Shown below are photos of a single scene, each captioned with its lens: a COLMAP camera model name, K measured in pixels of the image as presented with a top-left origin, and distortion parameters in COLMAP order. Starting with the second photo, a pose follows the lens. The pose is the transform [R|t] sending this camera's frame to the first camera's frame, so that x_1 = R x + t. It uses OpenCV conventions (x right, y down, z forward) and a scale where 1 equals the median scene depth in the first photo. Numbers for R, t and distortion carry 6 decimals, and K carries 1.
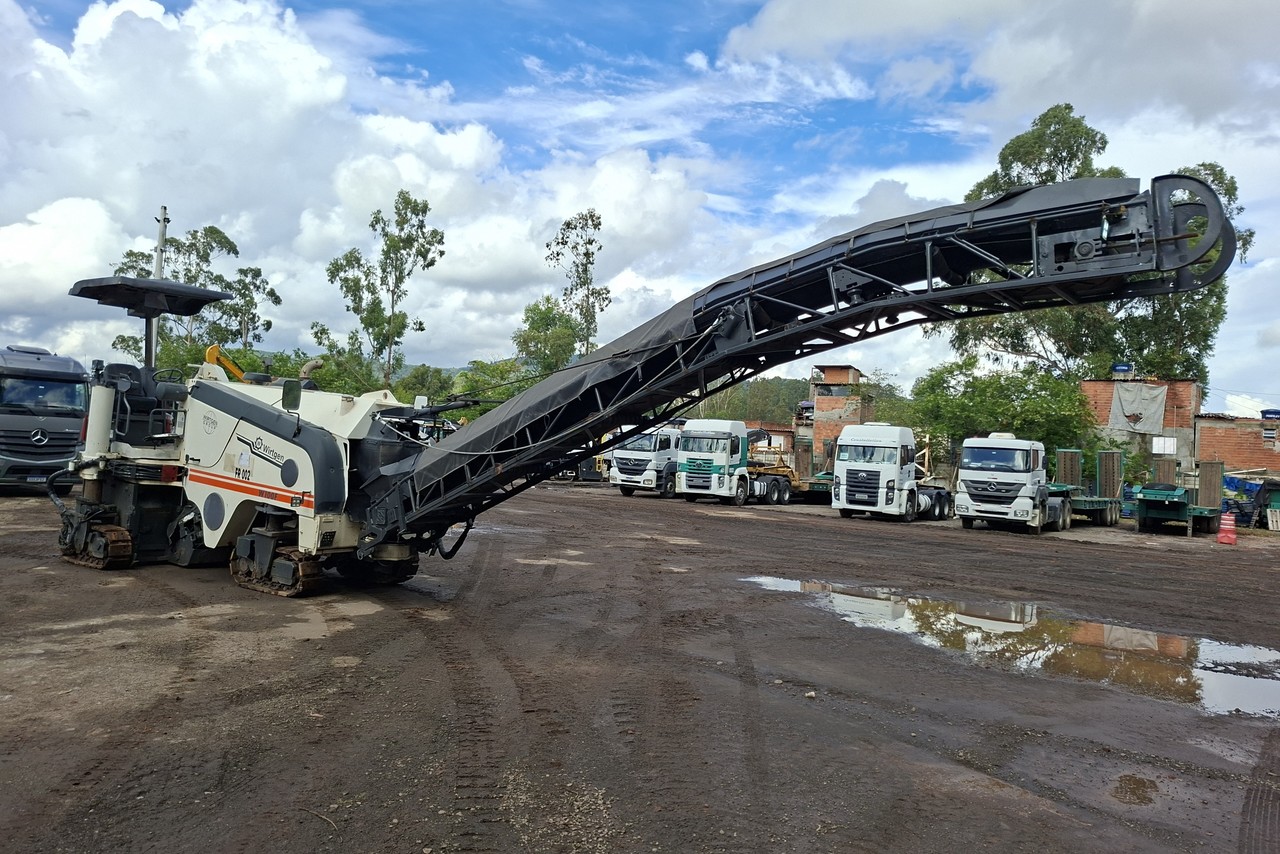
lens RADIAL K [[886.4, 0, 640.0], [0, 886.4, 427.0], [0, 0, 1]] dist [0.113193, -0.147985]
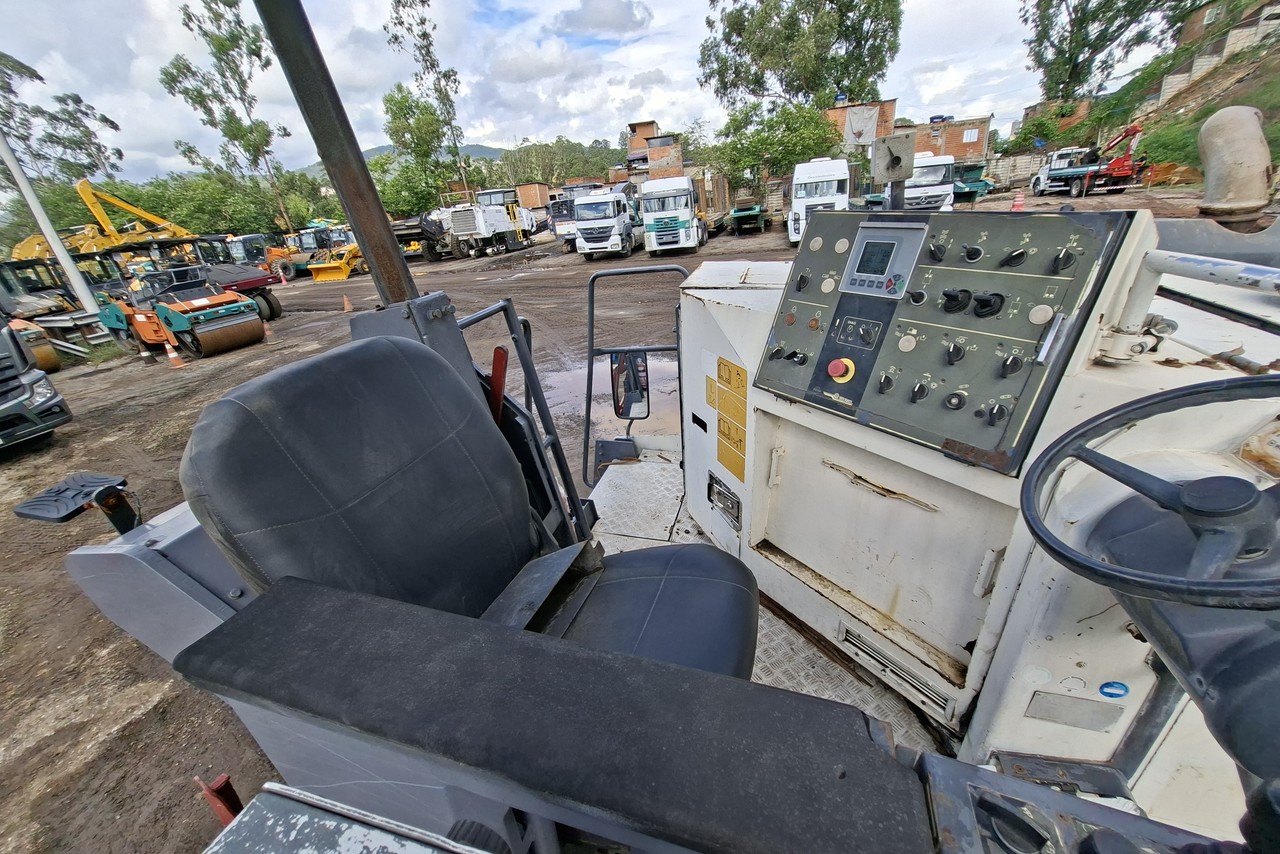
lens RADIAL K [[502.8, 0, 646.7], [0, 502.8, 429.5], [0, 0, 1]] dist [-0.001672, 0.000570]
pose [[0.924885, -0.285636, 0.250998, -0.092411], [0.143740, 0.873743, 0.464664, -0.014133], [-0.352033, -0.393682, 0.849168, 0.161316]]
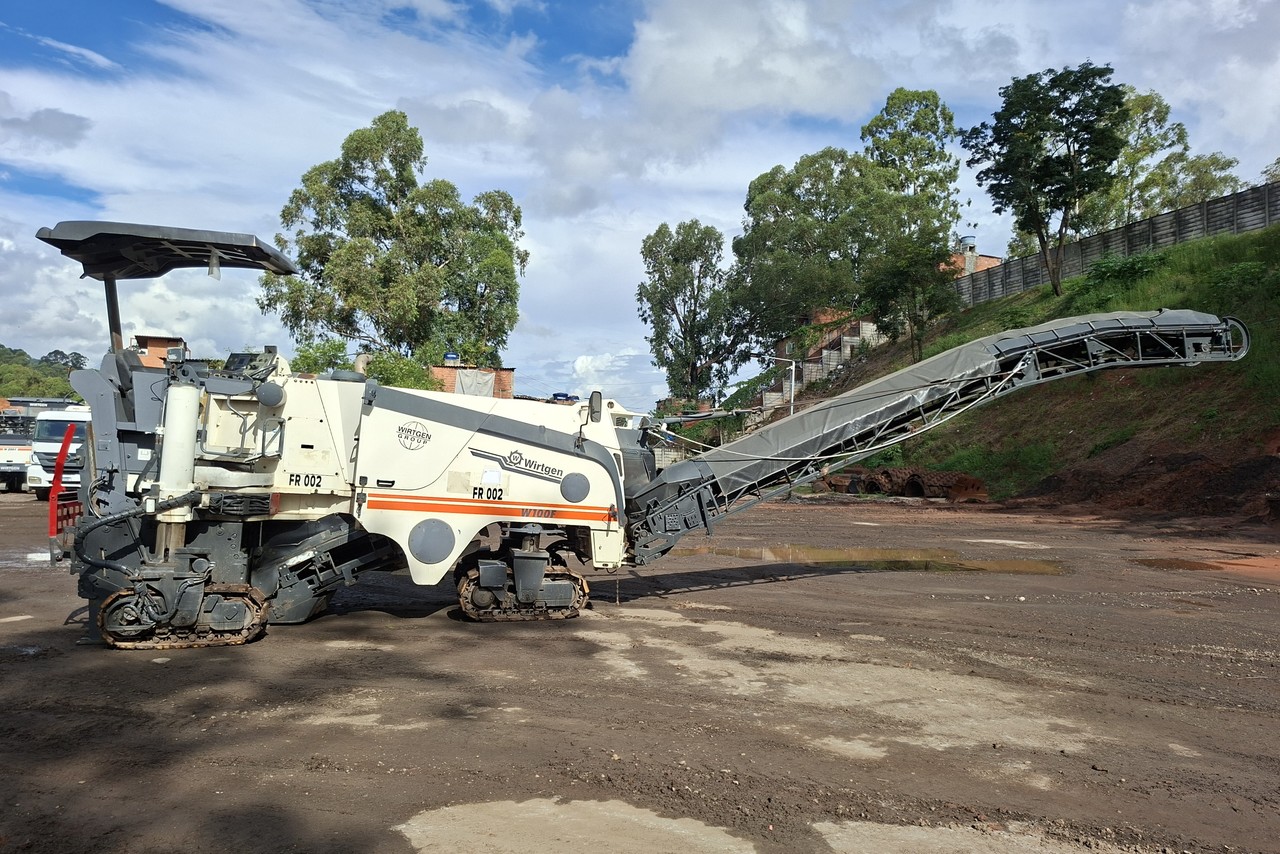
lens RADIAL K [[886.4, 0, 640.0], [0, 886.4, 427.0], [0, 0, 1]] dist [0.113193, -0.147985]
pose [[0.653950, -0.022003, 0.756218, -0.143414], [-0.000287, 0.999570, 0.029331, -0.005530], [-0.756538, -0.019398, 0.653662, 0.045793]]
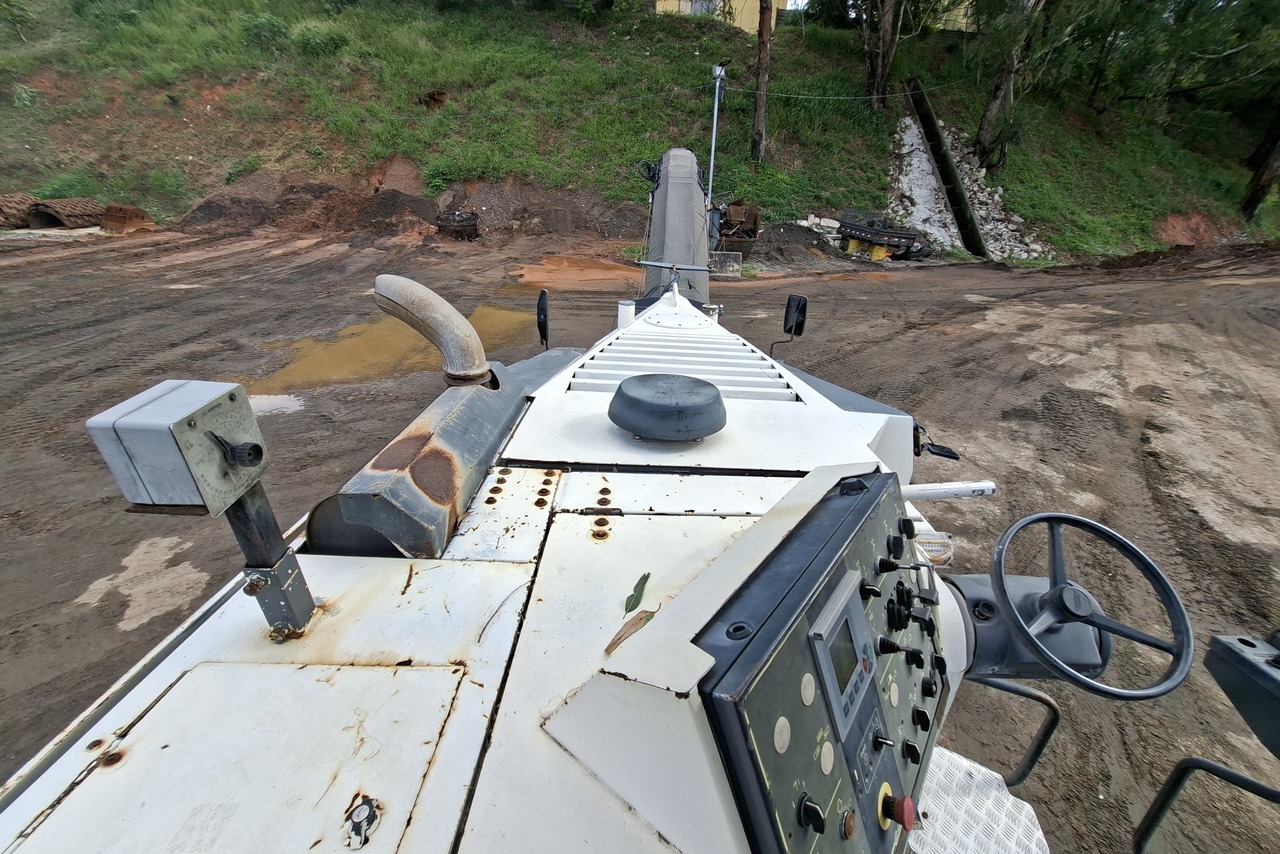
lens RADIAL K [[502.8, 0, 646.7], [0, 502.8, 429.5], [0, 0, 1]] dist [-0.001672, 0.000570]
pose [[-0.583424, -0.434585, 0.686114, -0.084185], [-0.094572, 0.875398, 0.474061, -0.017483], [-0.806643, 0.211692, -0.551828, 0.178298]]
